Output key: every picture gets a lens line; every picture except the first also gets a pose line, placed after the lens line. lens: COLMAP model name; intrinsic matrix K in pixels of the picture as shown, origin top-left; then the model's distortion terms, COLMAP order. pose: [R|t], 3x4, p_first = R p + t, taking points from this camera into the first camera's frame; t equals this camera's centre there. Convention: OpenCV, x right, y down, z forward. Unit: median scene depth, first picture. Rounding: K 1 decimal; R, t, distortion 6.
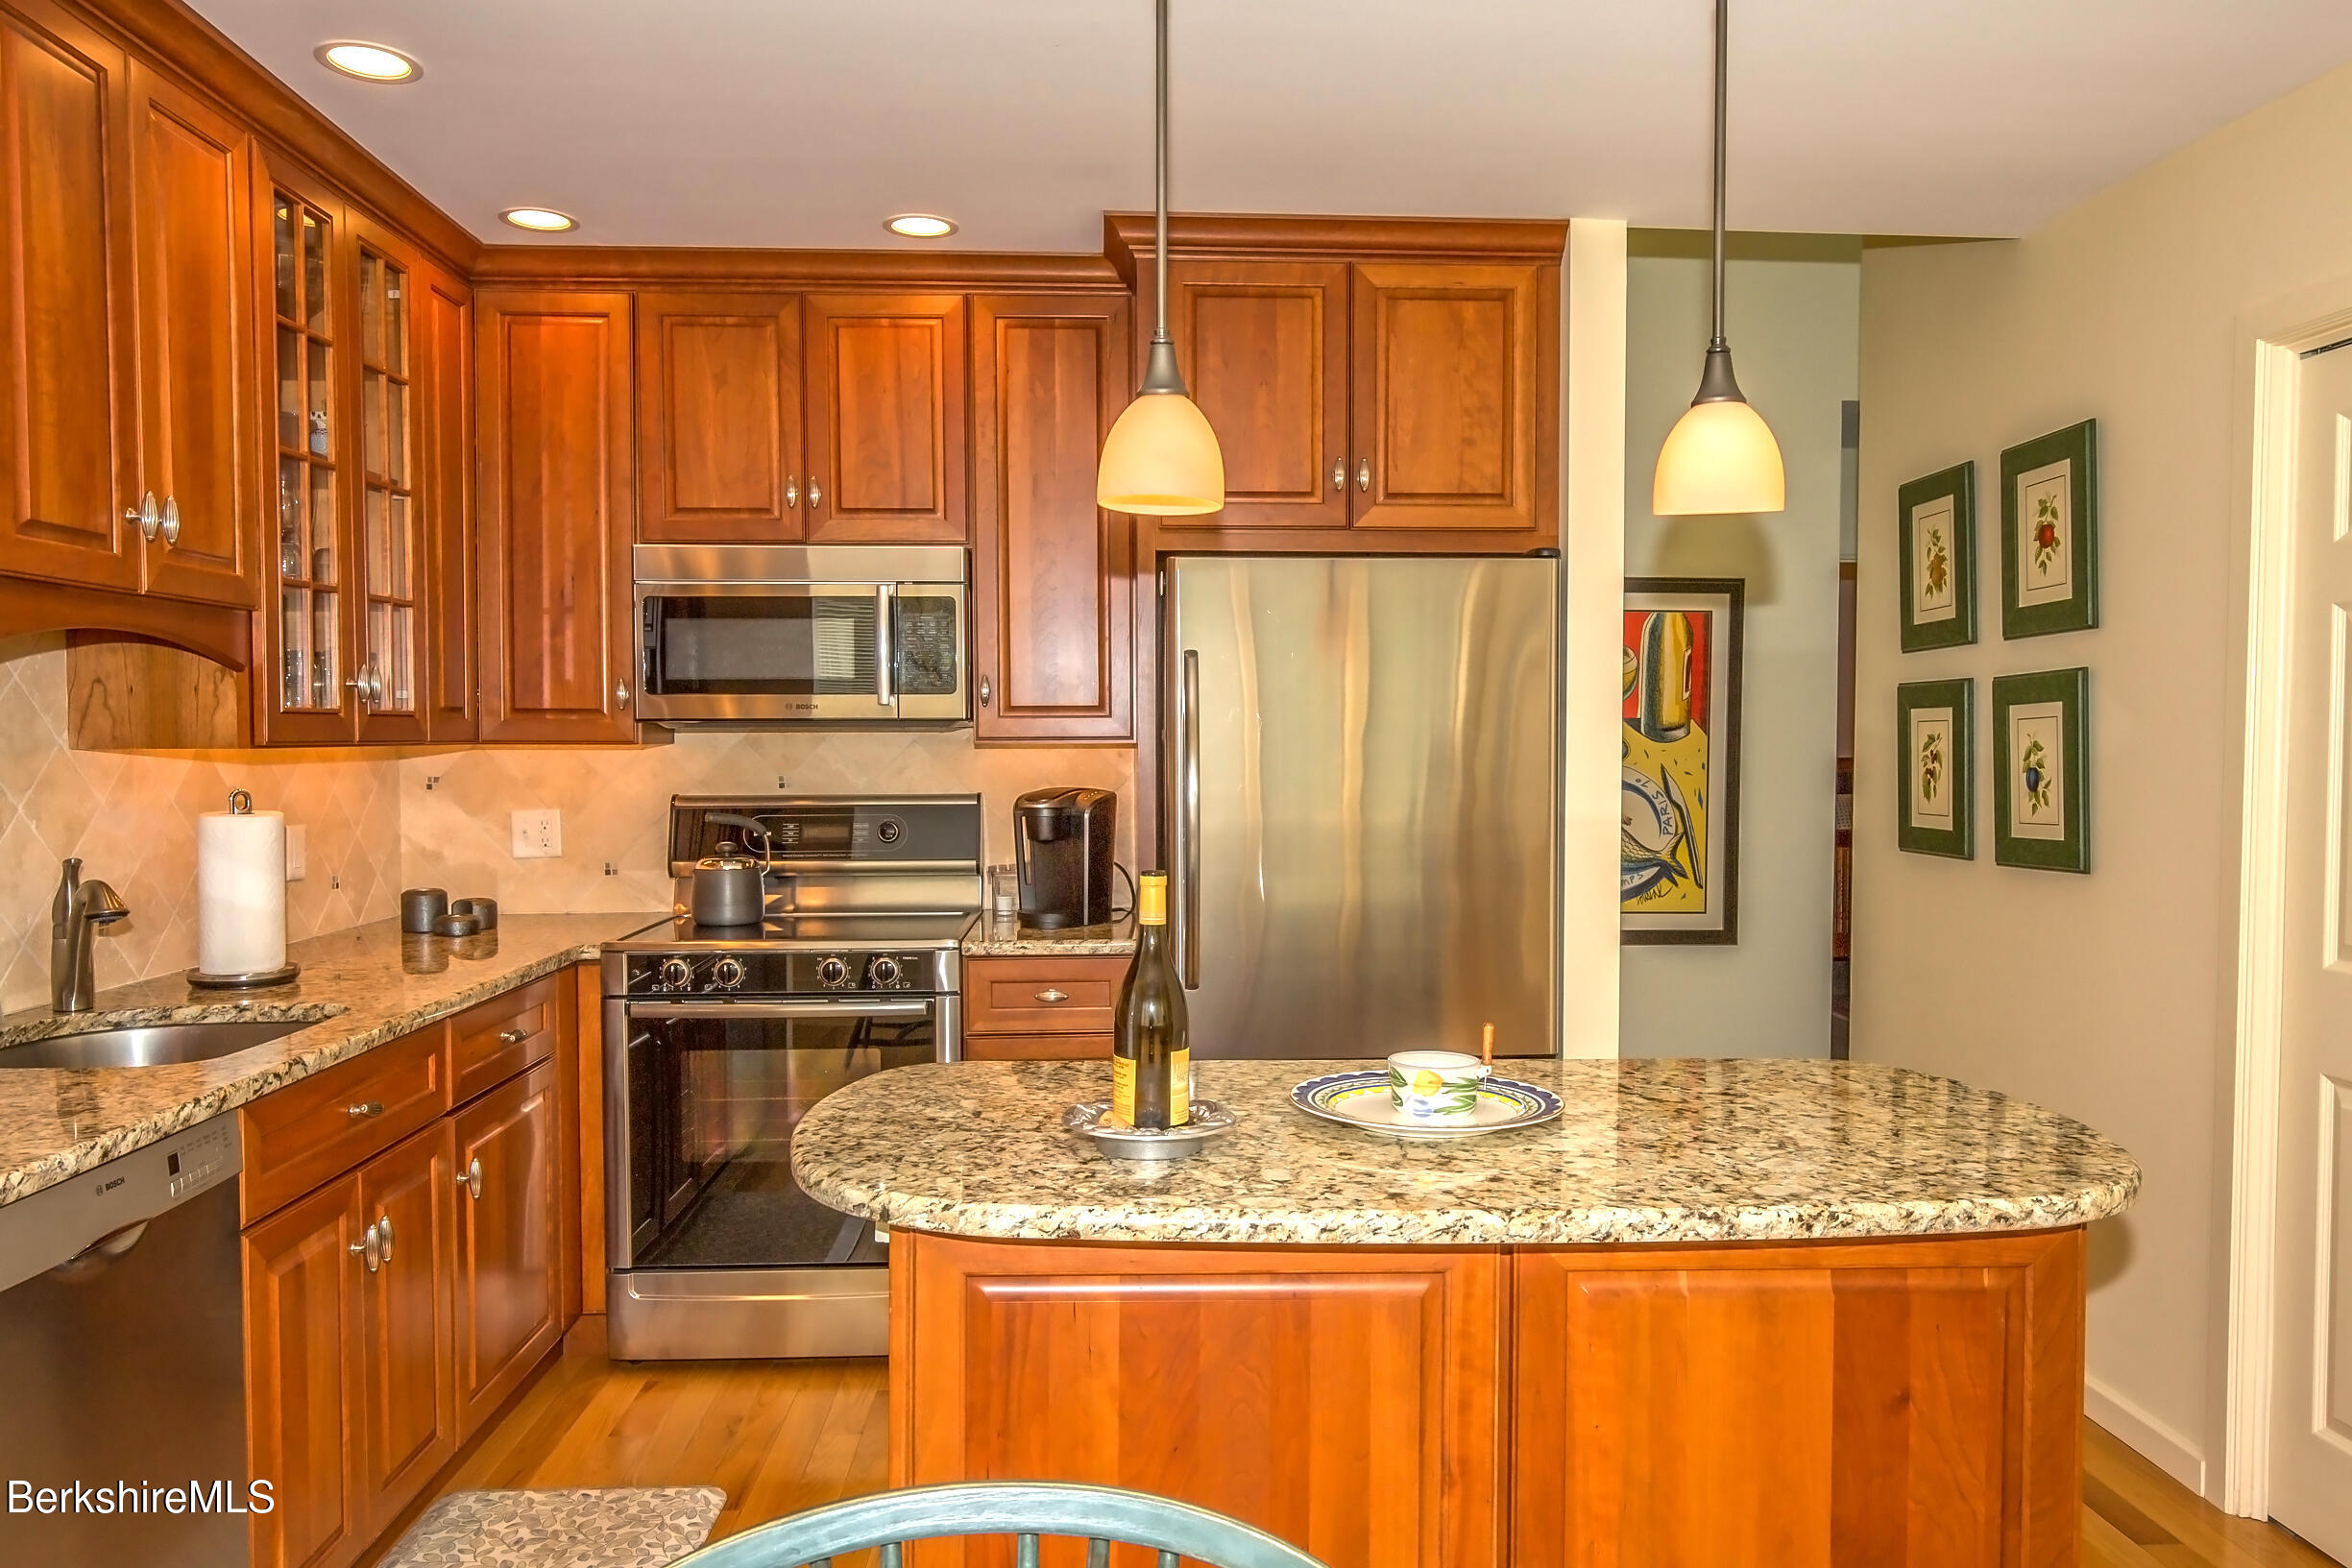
lens RADIAL K [[1667.9, 0, 1174.3], [0, 1667.9, 791.9], [0, 0, 1]] dist [0.006115, 0.002376]
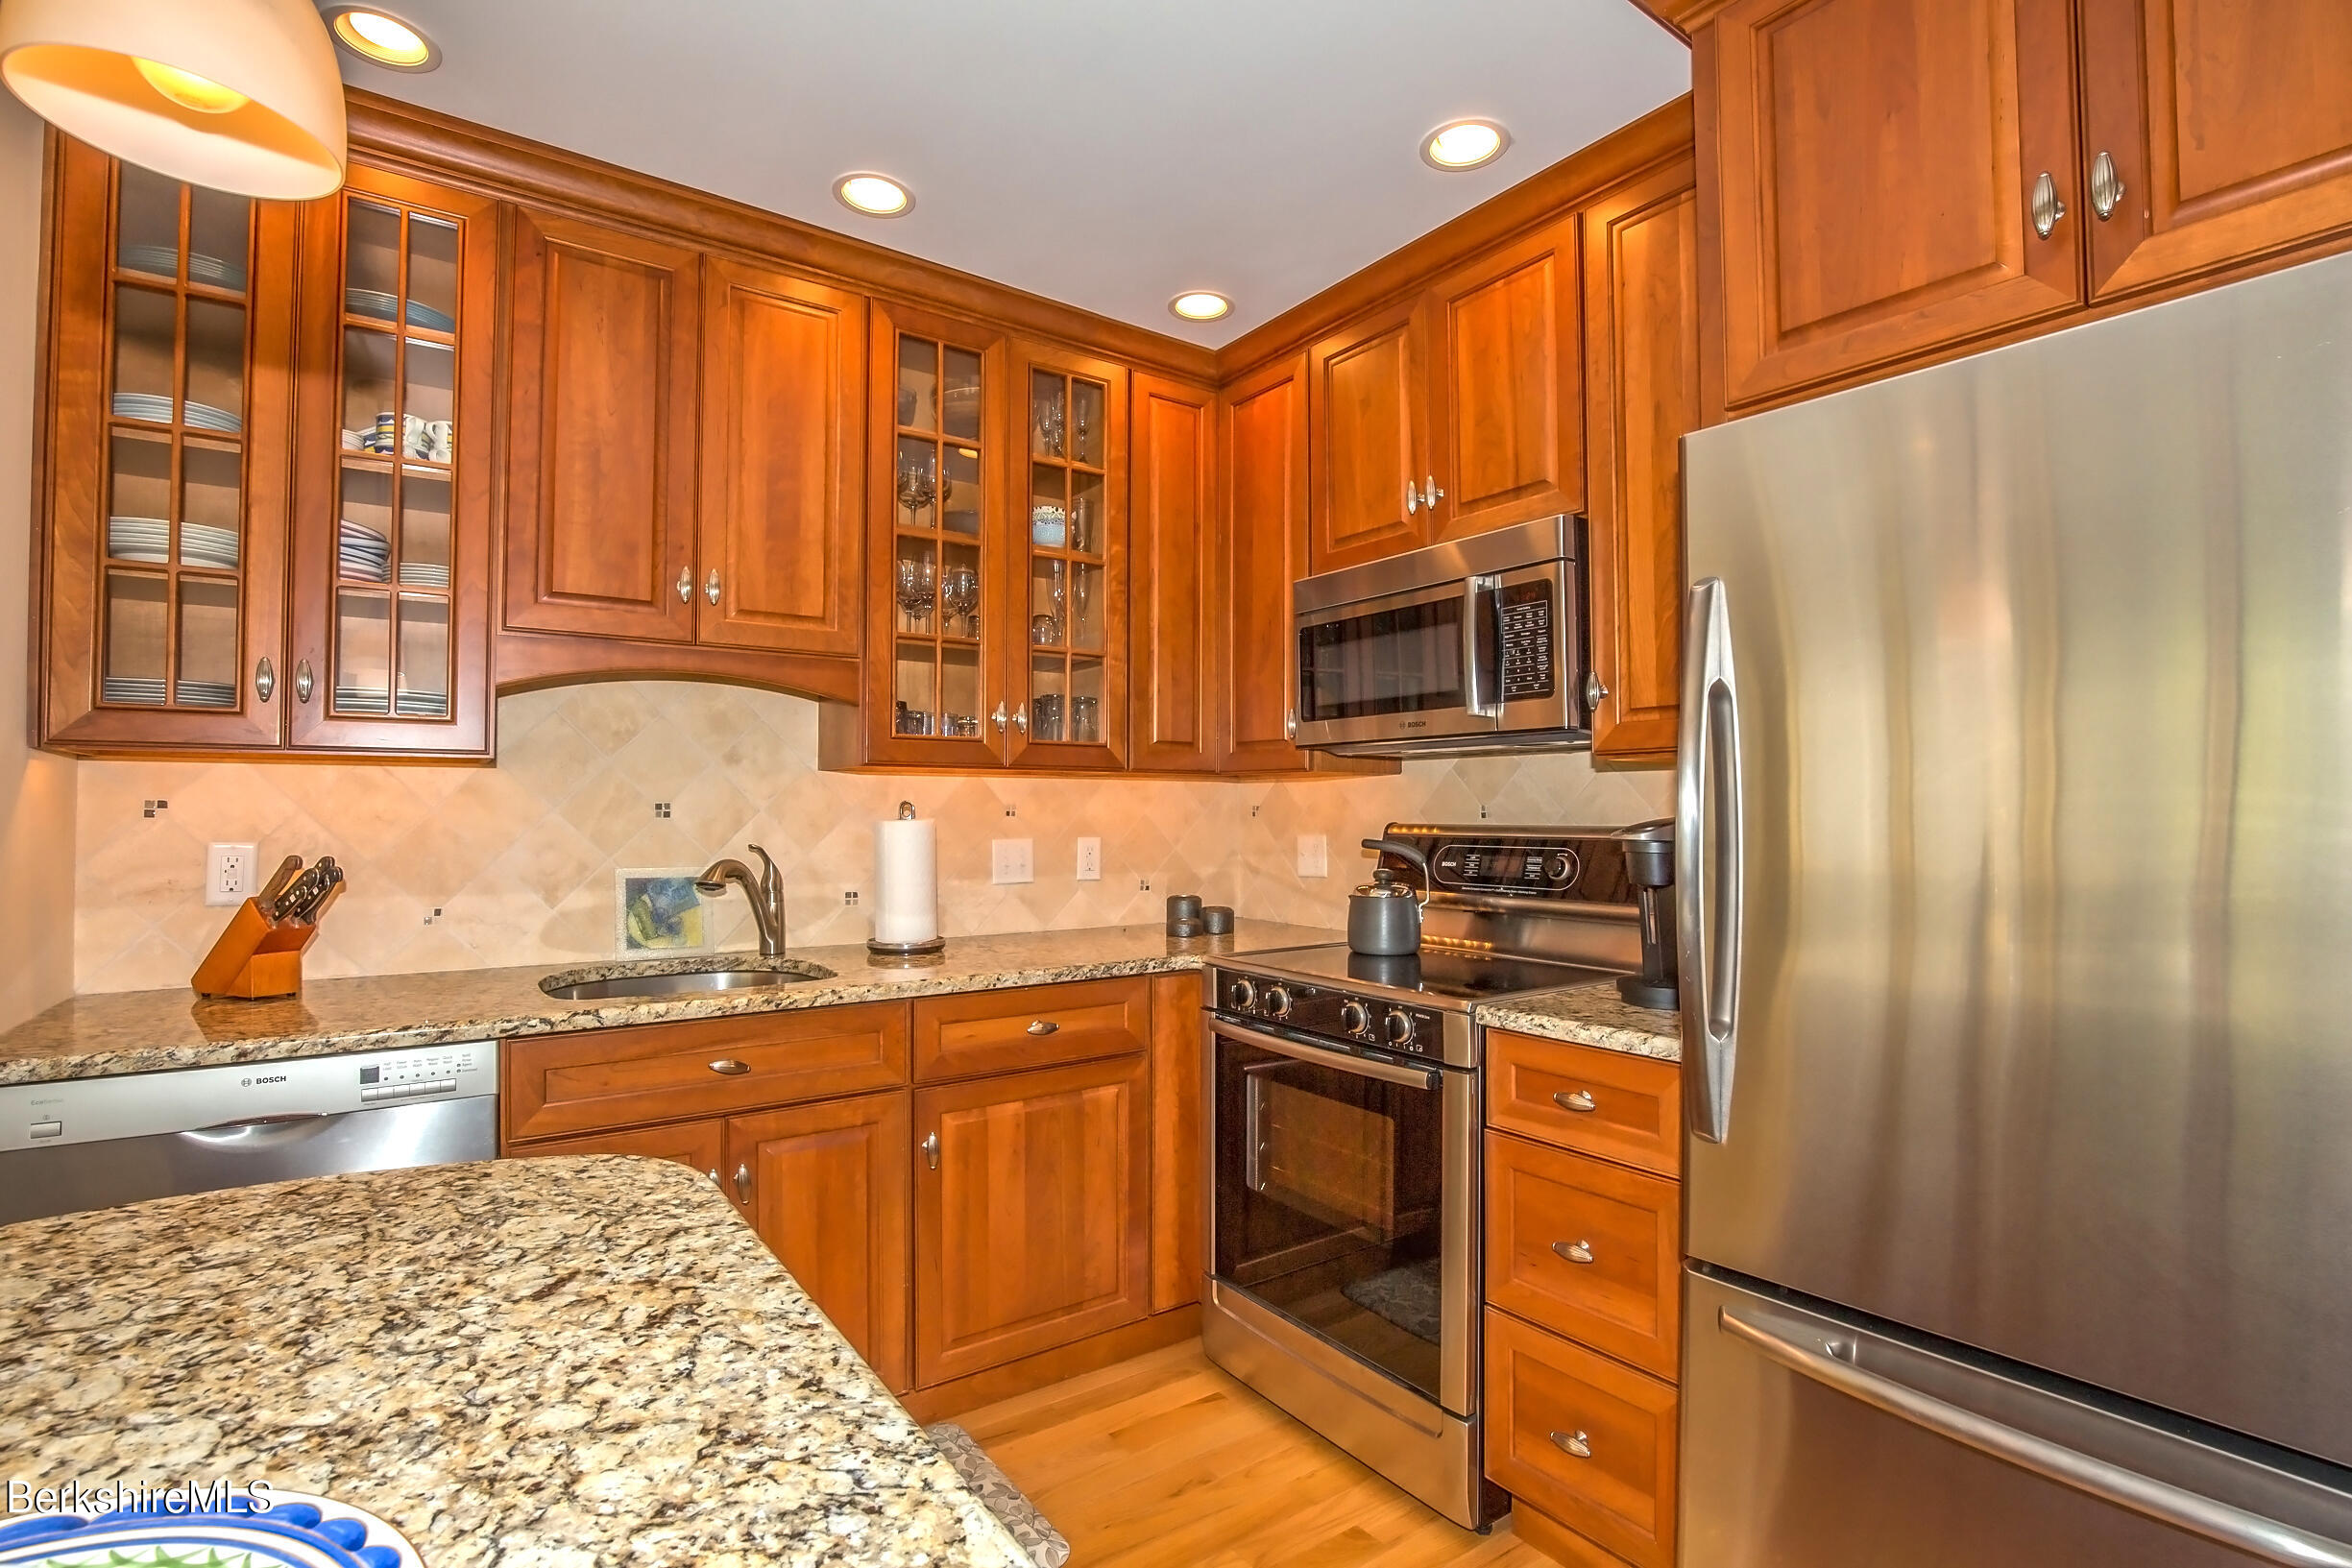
lens RADIAL K [[1092.3, 0, 1179.7], [0, 1092.3, 796.5], [0, 0, 1]] dist [-0.033125, 0.000154]
pose [[0.547569, -0.008055, -0.836722, 0.225123], [-0.032806, 0.998978, -0.031086, 0.012203], [0.836117, 0.044471, 0.546745, 0.602927]]
